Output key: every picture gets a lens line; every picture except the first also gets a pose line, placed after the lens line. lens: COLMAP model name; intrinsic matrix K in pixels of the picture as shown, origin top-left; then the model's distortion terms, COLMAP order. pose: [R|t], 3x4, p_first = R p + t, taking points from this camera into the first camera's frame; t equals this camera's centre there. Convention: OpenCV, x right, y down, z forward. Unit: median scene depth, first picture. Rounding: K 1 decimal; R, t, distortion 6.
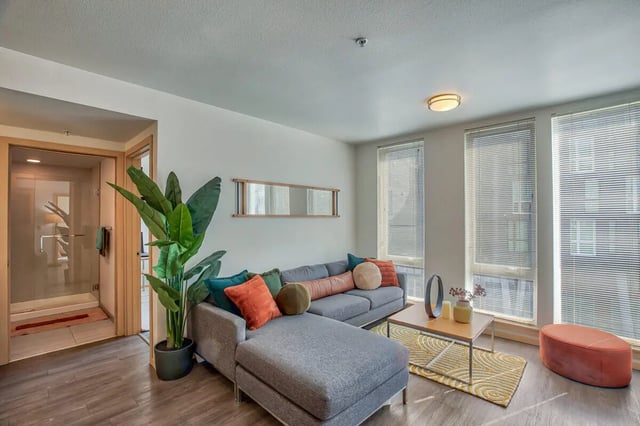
lens RADIAL K [[297.7, 0, 319.2], [0, 297.7, 215.9], [0, 0, 1]] dist [-0.018776, 0.000513]
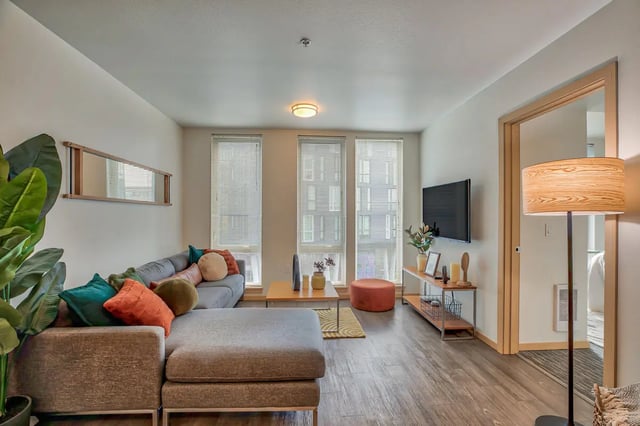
lens RADIAL K [[297.7, 0, 319.2], [0, 297.7, 215.9], [0, 0, 1]] dist [-0.018776, 0.000513]
pose [[0.679922, 0.001344, 0.733283, -0.388205], [-0.009585, 0.999929, 0.007054, 0.034124], [-0.733221, -0.011824, 0.679887, 0.121944]]
